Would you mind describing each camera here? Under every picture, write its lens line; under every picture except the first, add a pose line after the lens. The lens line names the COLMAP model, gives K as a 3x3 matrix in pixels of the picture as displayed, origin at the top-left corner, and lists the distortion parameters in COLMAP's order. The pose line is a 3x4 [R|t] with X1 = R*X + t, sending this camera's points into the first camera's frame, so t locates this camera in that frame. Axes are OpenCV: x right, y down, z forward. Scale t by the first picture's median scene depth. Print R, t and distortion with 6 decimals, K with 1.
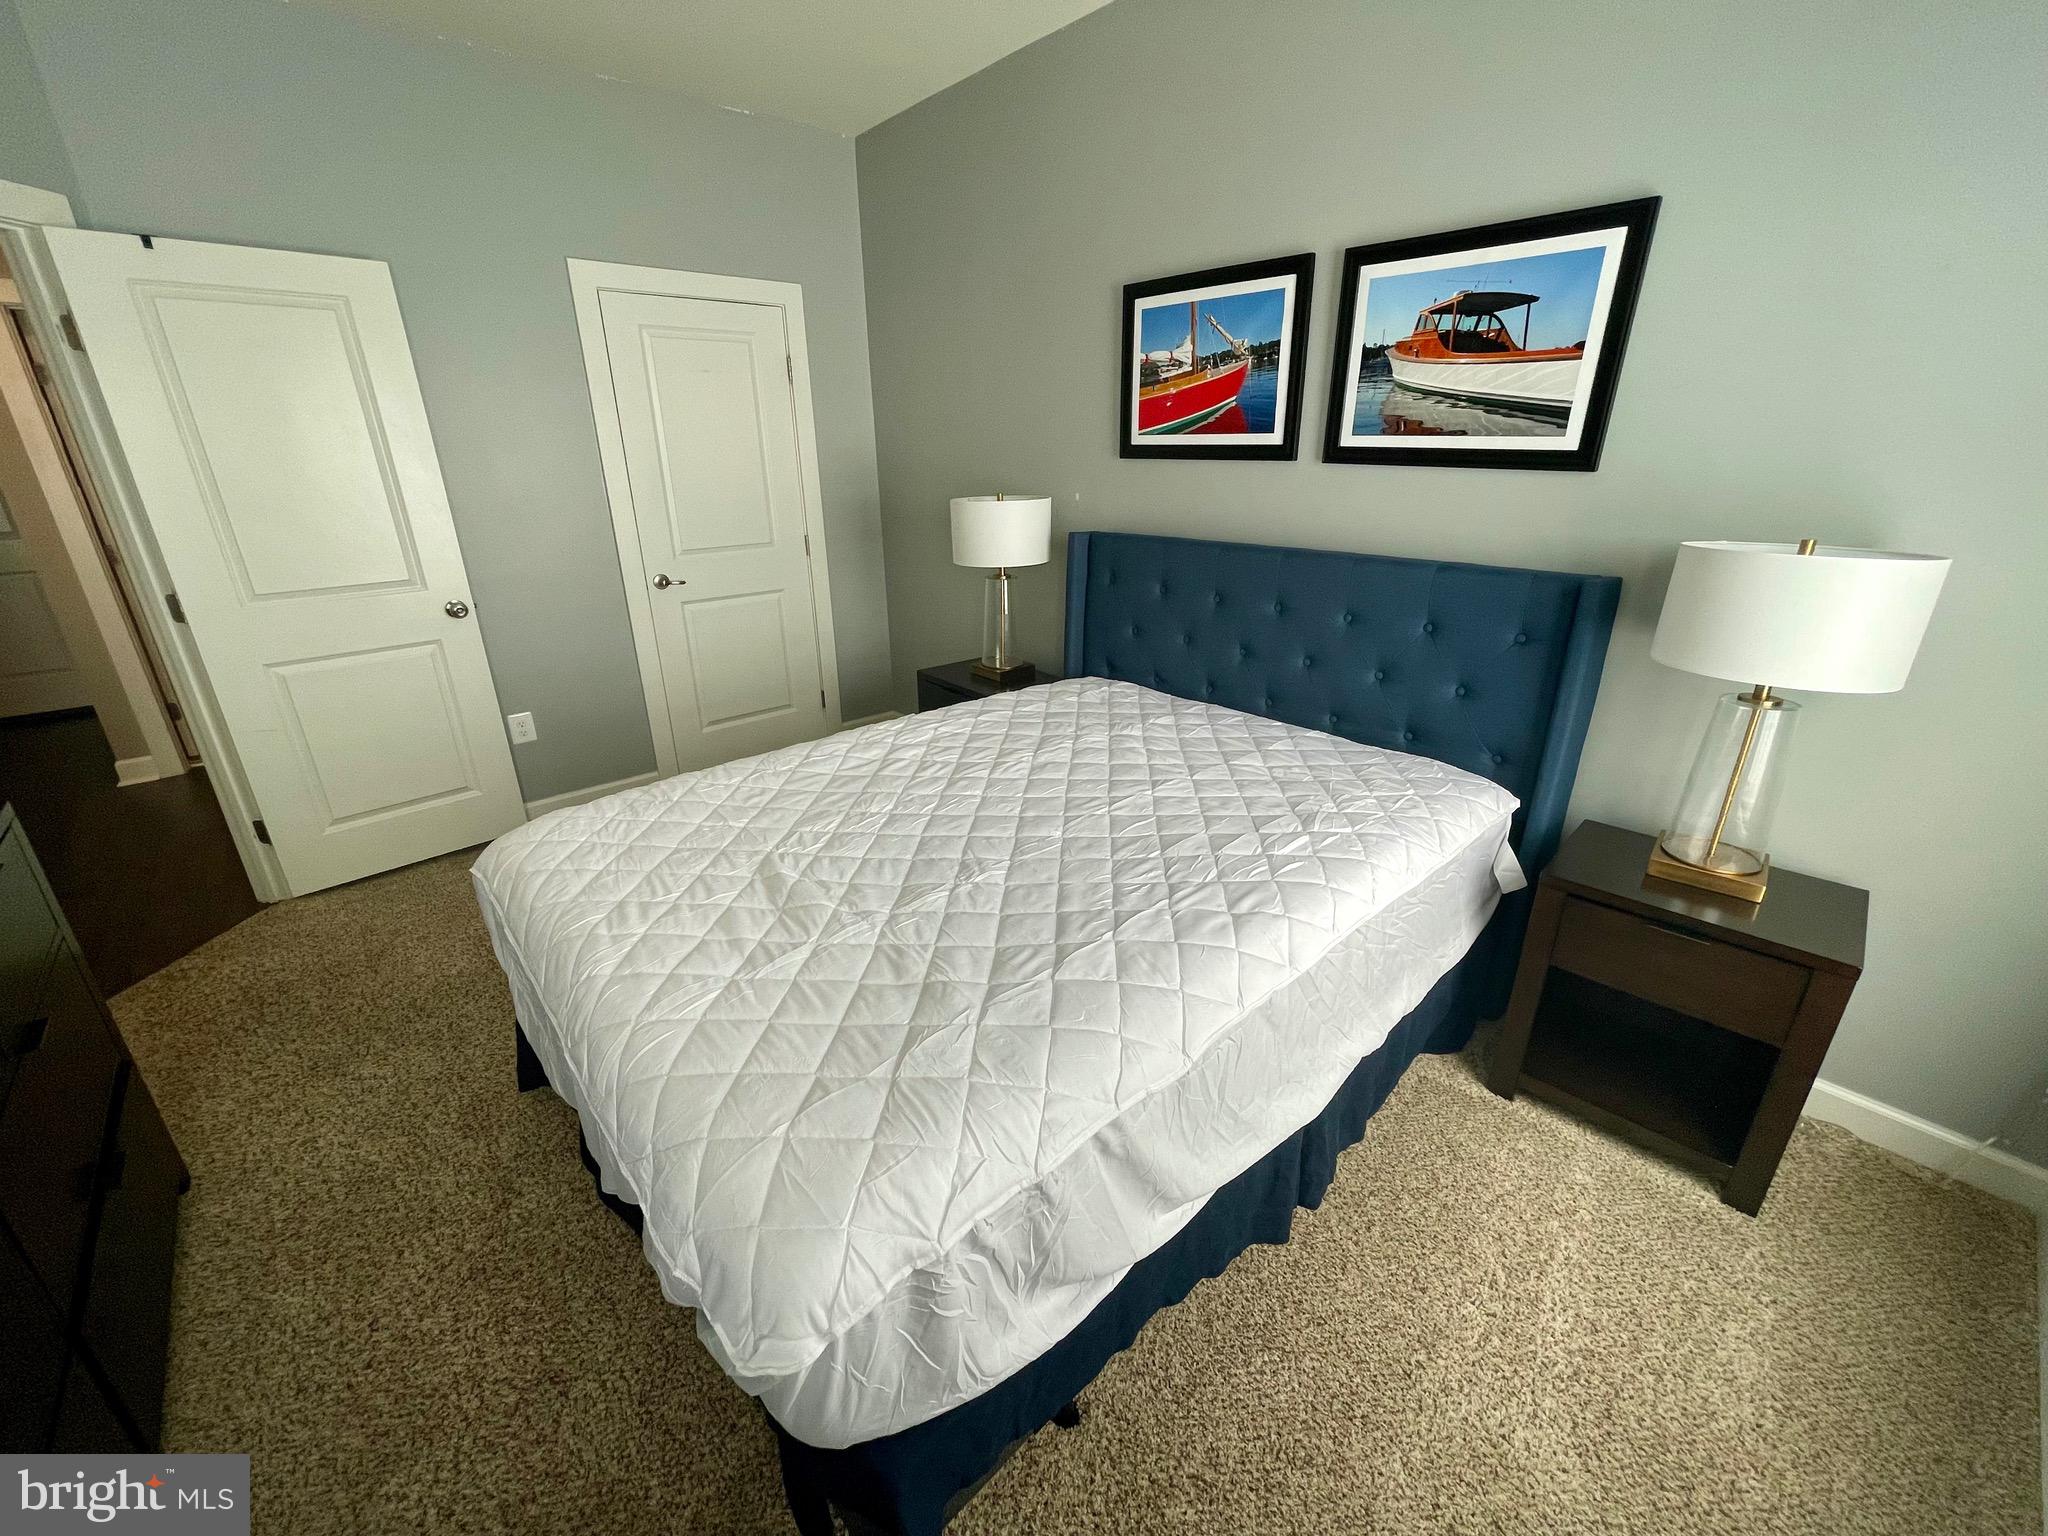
lens RADIAL K [[833.7, 0, 1021.4], [0, 833.7, 768.8], [0, 0, 1]] dist [-0.006499, 0.001671]
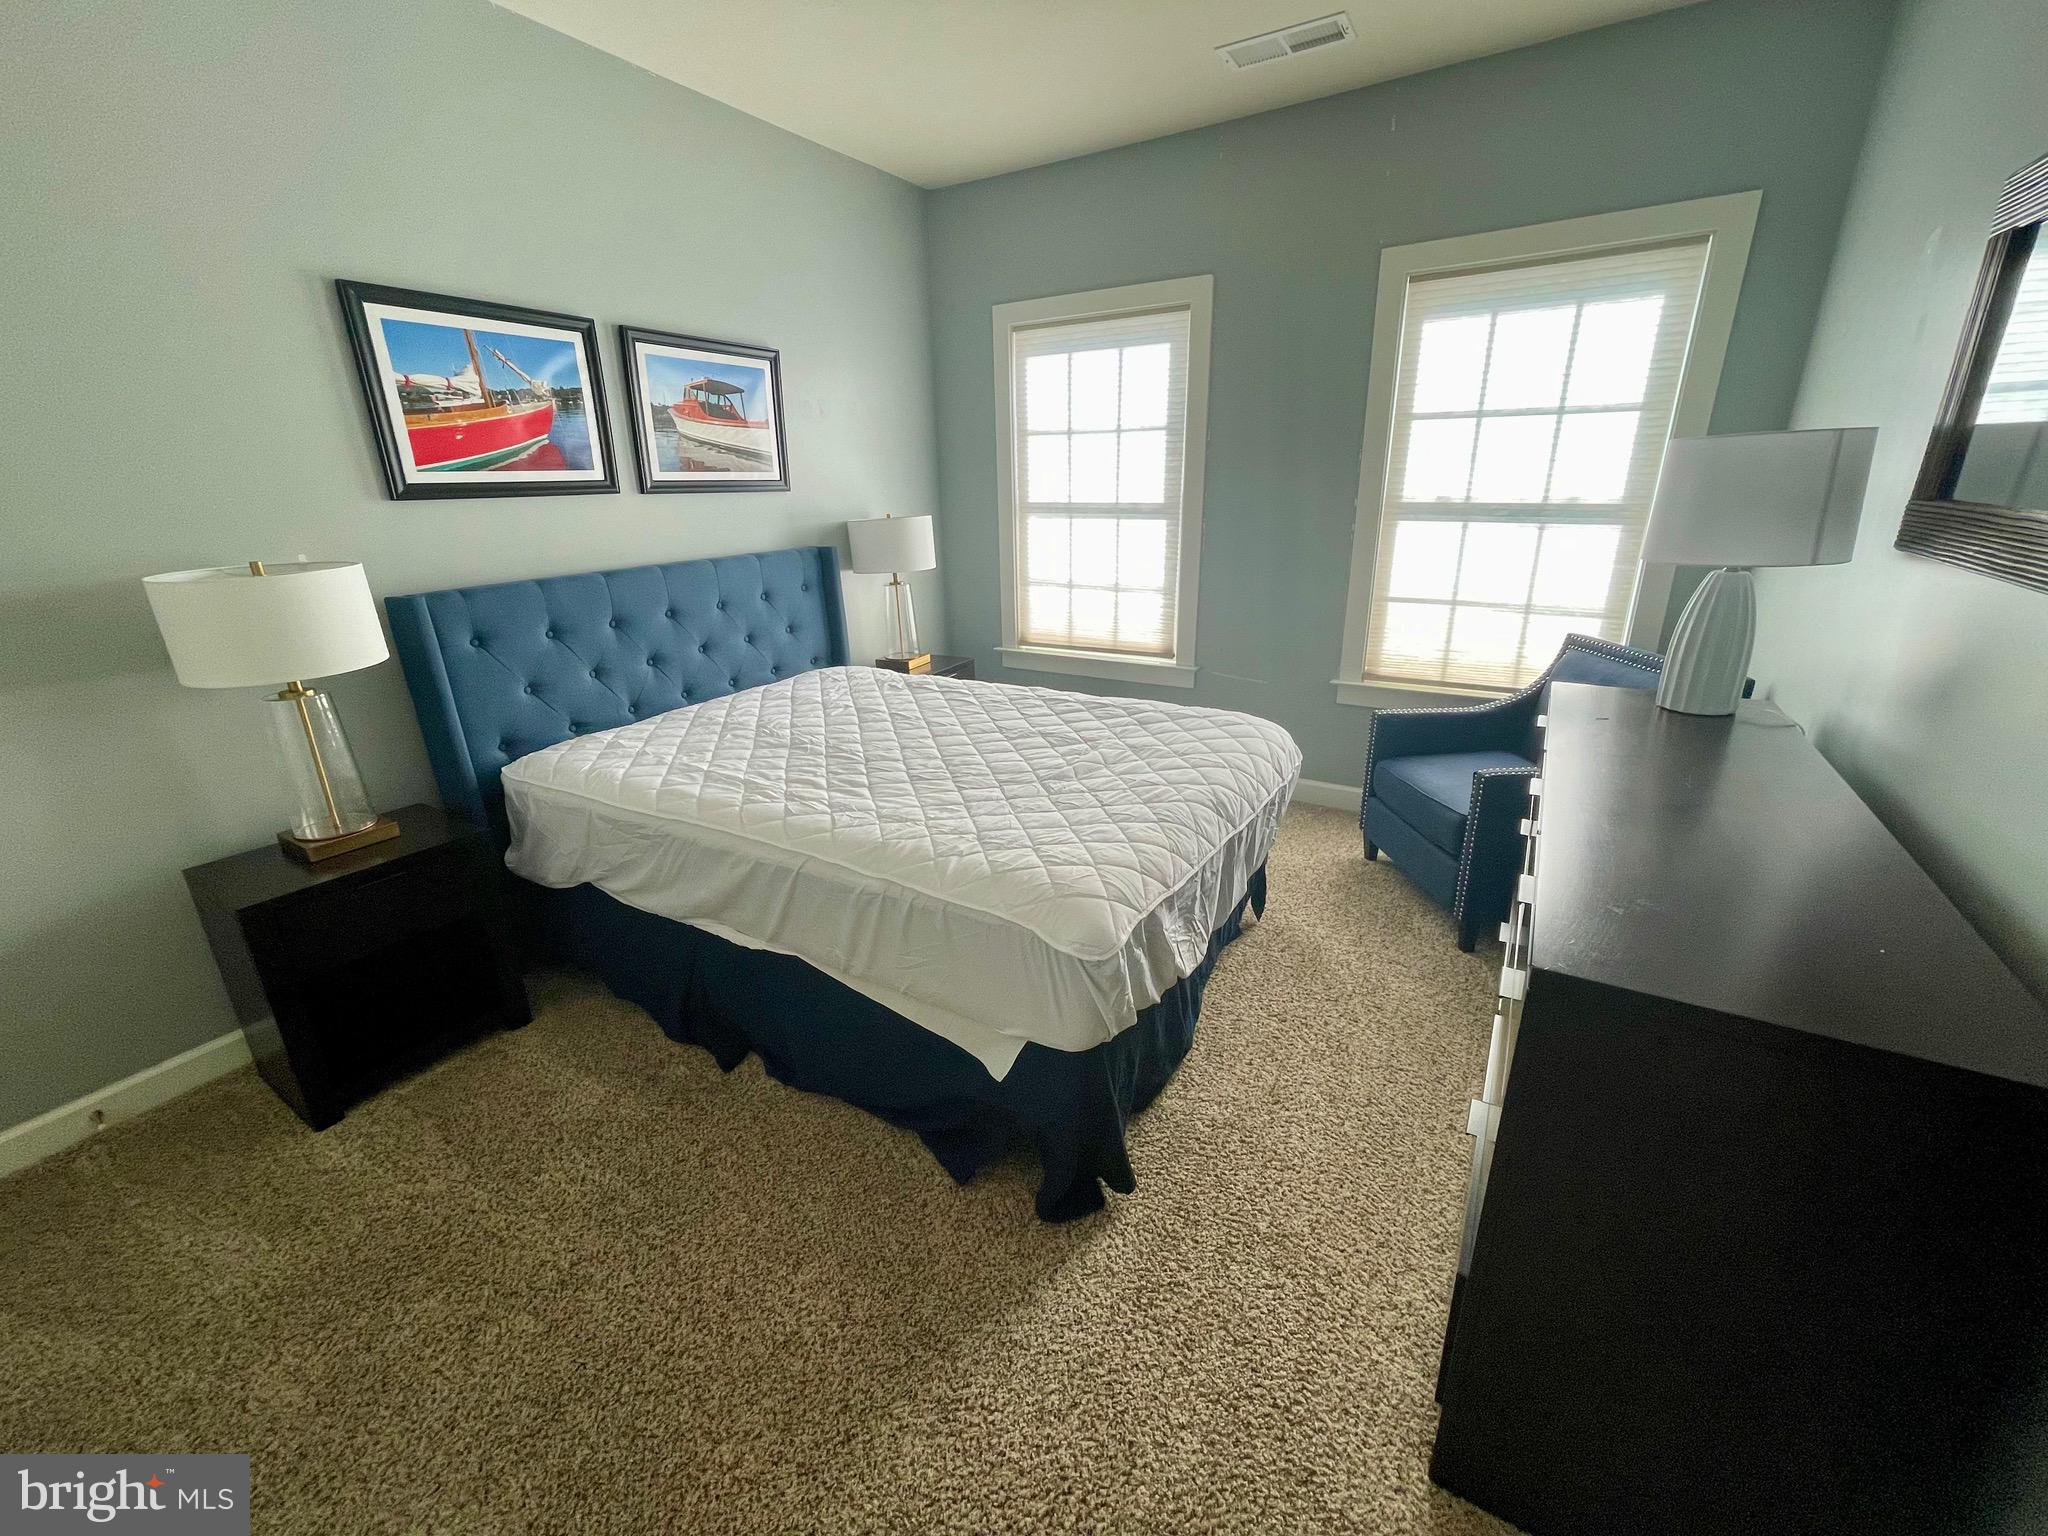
lens RADIAL K [[833.7, 0, 1019.6], [0, 833.7, 759.1], [0, 0, 1]] dist [-0.006499, 0.001671]
pose [[-0.311550, -0.306049, 0.899595, -0.994445], [0.356992, 0.839664, 0.409294, -0.331932], [-0.880621, 0.448663, -0.152340, 0.845292]]
